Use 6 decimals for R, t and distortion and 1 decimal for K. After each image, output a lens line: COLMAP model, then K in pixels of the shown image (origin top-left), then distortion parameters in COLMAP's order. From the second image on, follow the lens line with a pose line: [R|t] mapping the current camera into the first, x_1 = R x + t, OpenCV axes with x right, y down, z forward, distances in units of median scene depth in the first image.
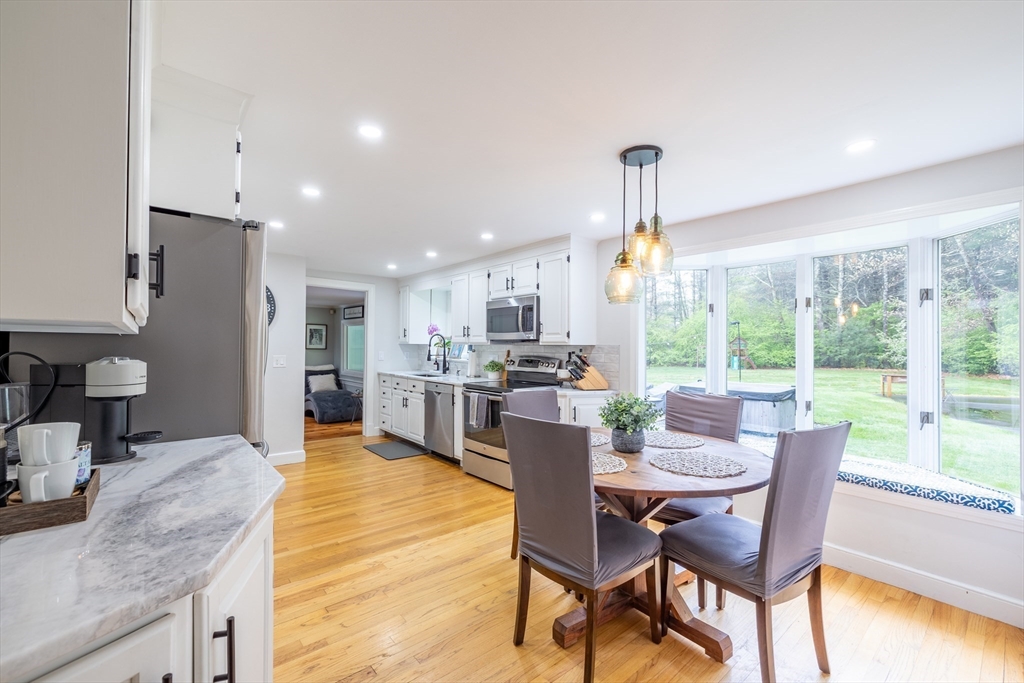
lens RADIAL K [[435.1, 0, 512.0], [0, 435.1, 341.5], [0, 0, 1]] dist [0.013328, 0.000087]
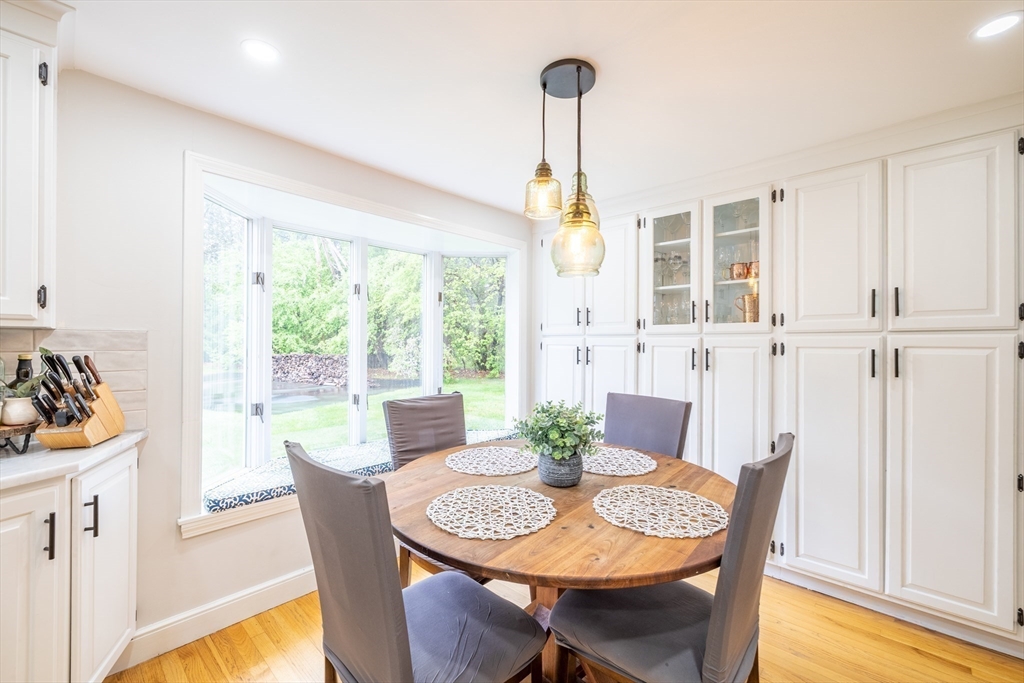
lens RADIAL K [[427.4, 0, 504.9], [0, 427.4, 341.8], [0, 0, 1]] dist [-0.001351, -0.000057]
pose [[-0.109130, -0.009920, 0.993978, -0.298645], [-0.013677, 0.999871, 0.008477, 0.009905], [-0.993933, -0.012669, -0.109251, 0.853572]]
